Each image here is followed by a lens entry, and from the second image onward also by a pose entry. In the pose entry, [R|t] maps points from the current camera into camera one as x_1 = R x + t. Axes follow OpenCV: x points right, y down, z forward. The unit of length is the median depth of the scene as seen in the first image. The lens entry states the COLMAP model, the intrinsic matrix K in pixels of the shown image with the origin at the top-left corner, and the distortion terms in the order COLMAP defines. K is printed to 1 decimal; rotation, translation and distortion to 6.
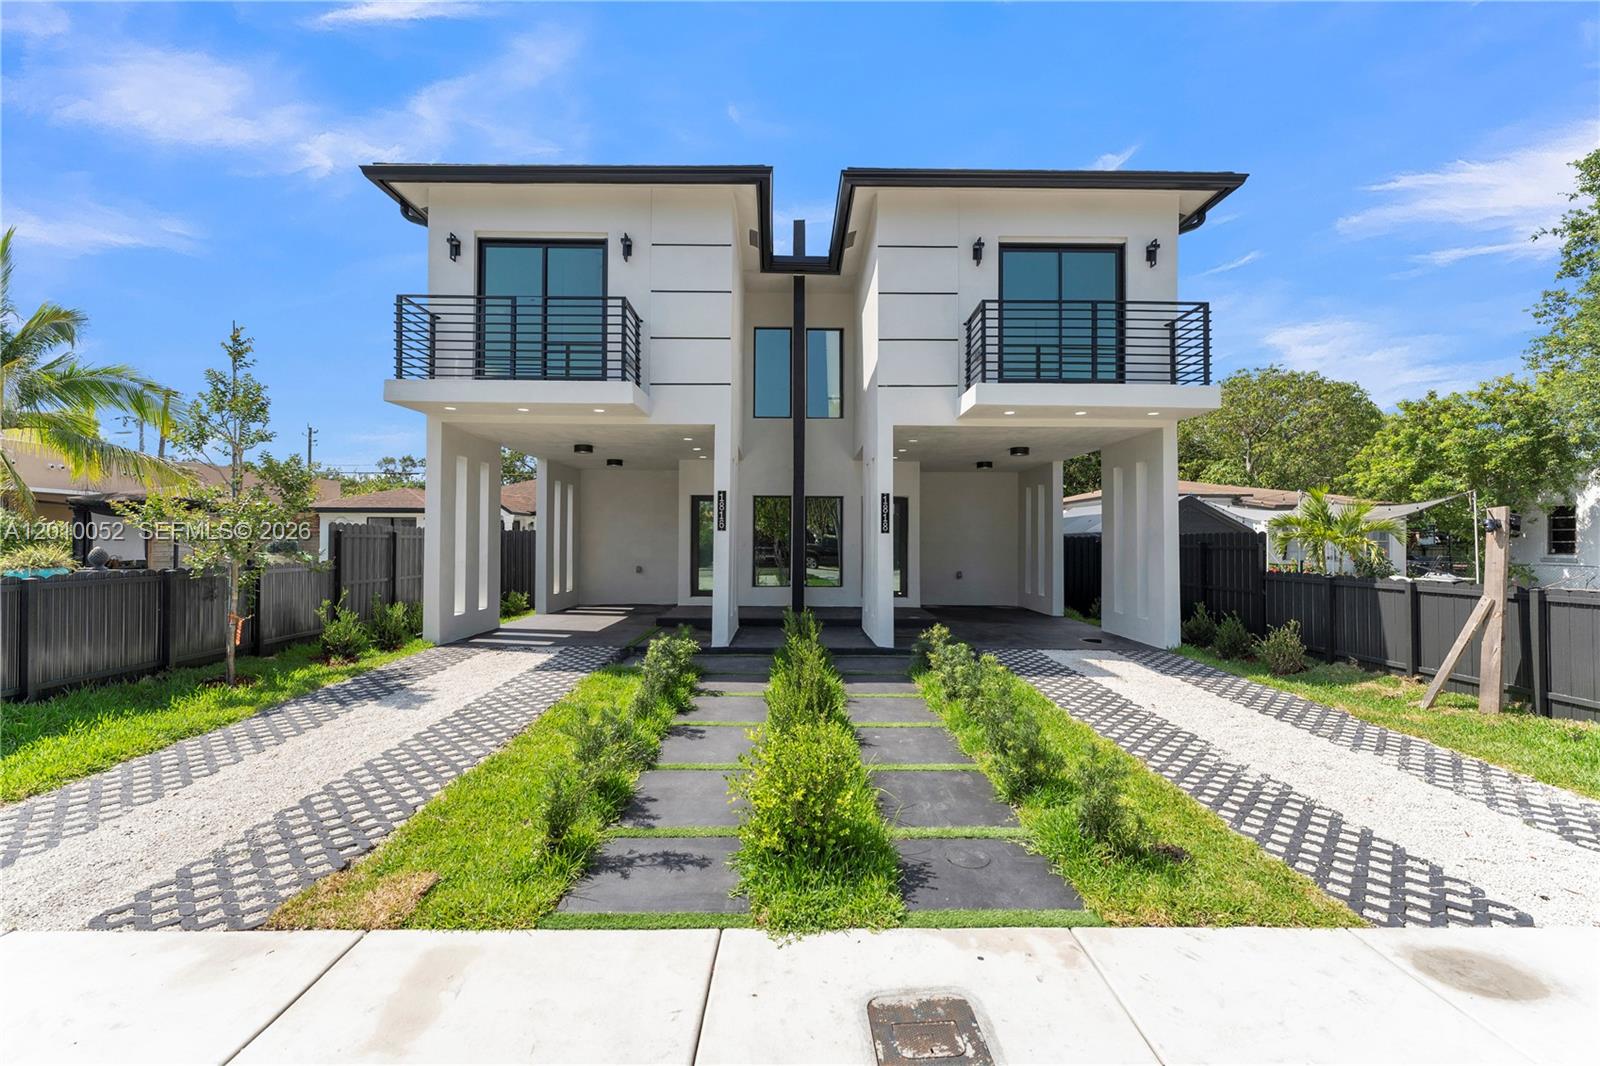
lens RADIAL K [[656.9, 0, 799.7], [0, 656.9, 537.1], [0, 0, 1]] dist [-0.000980, -0.000192]
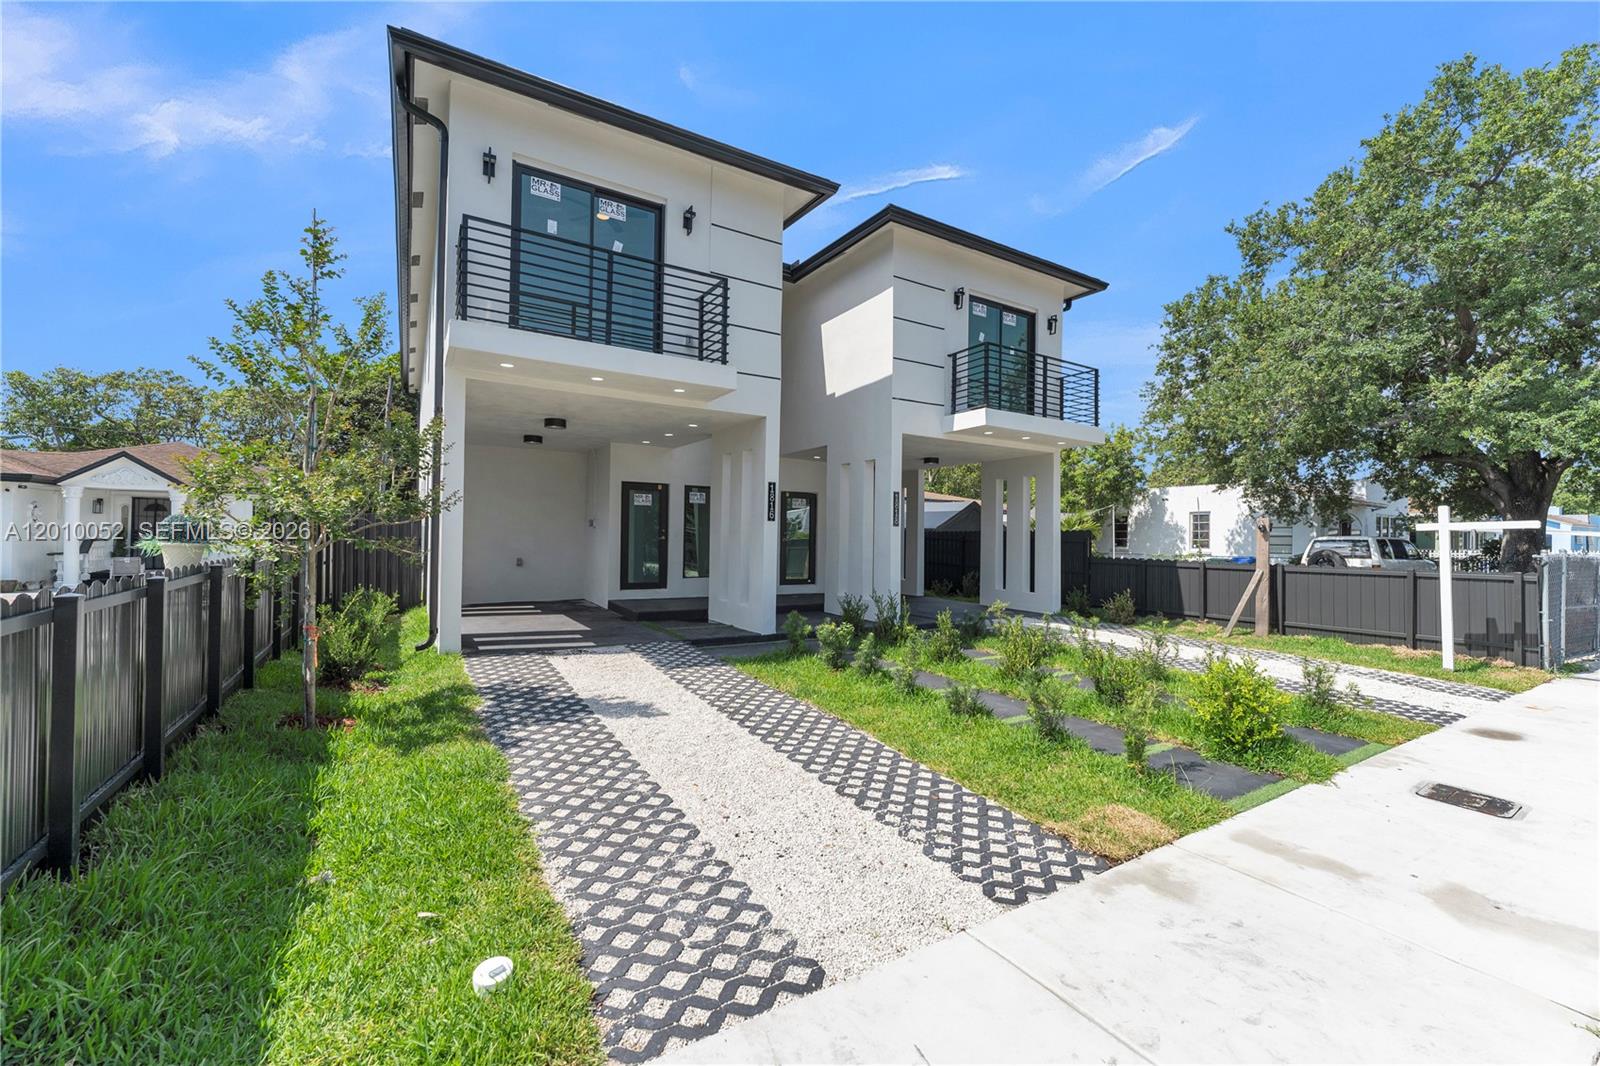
lens RADIAL K [[656.9, 0, 807.4], [0, 656.9, 534.2], [0, 0, 1]] dist [-0.000980, -0.000192]
pose [[0.854919, 0.011607, 0.518632, -0.608360], [-0.014768, 0.999889, 0.001966, 0.008102], [-0.518551, -0.009340, 0.854995, 0.096964]]
